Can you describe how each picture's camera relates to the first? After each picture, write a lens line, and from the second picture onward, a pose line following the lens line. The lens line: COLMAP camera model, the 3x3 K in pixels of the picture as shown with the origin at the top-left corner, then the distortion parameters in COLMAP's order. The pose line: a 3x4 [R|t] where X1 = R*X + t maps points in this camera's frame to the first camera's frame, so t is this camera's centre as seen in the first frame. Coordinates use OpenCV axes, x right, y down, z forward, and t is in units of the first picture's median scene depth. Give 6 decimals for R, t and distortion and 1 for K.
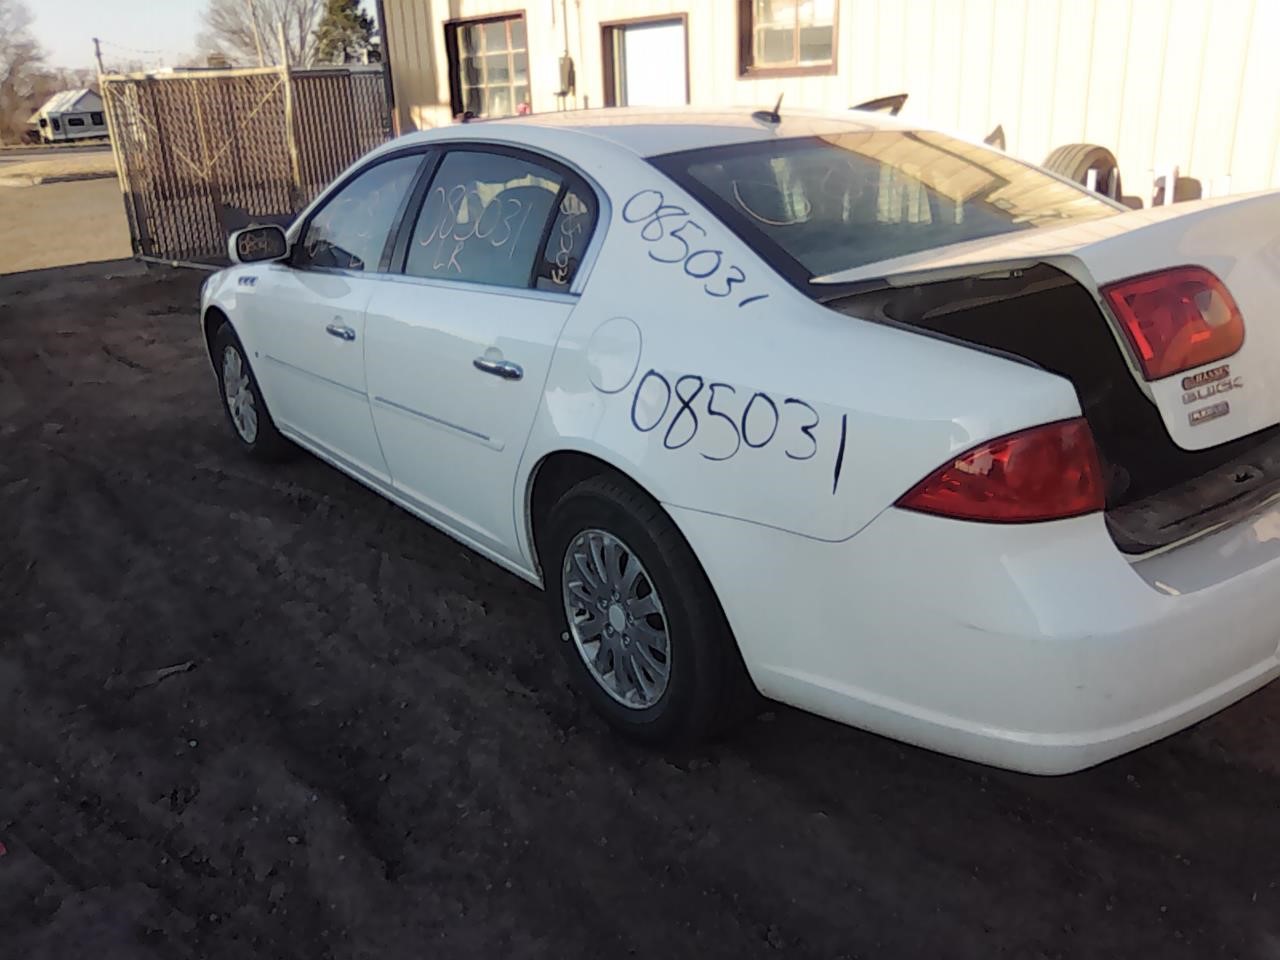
lens RADIAL K [[1079.1, 0, 641.3], [0, 1079.1, 489.5], [0, 0, 1]] dist [-0.013682, -0.013466]
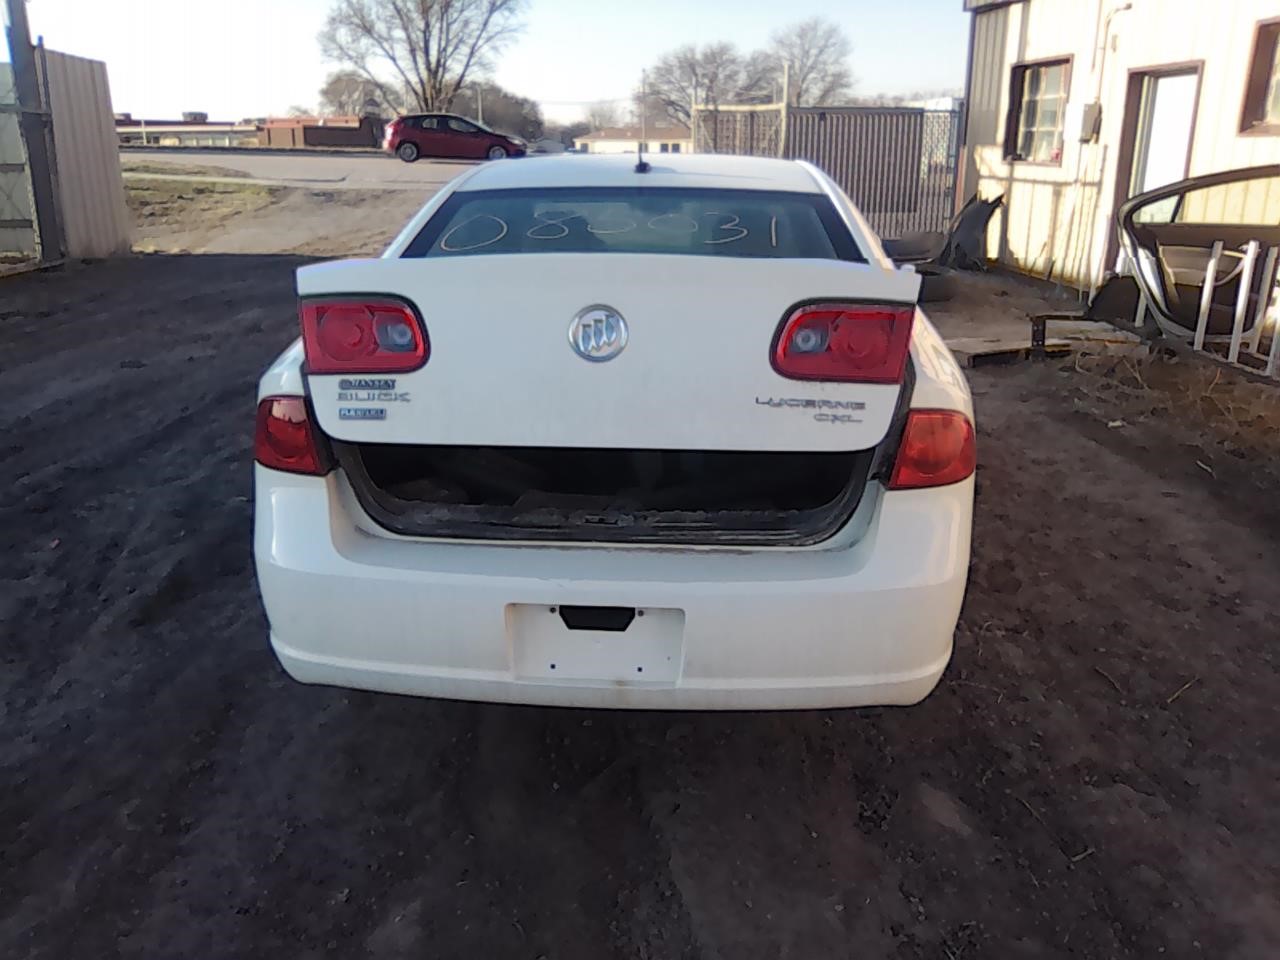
lens RADIAL K [[1079.1, 0, 639.7], [0, 1079.1, 472.4], [0, 0, 1]] dist [-0.013682, -0.013466]
pose [[0.760095, 0.236329, -0.605314, 0.276266], [-0.260734, 0.964165, 0.049028, -0.026990], [0.595209, 0.120560, 0.794475, 0.040161]]
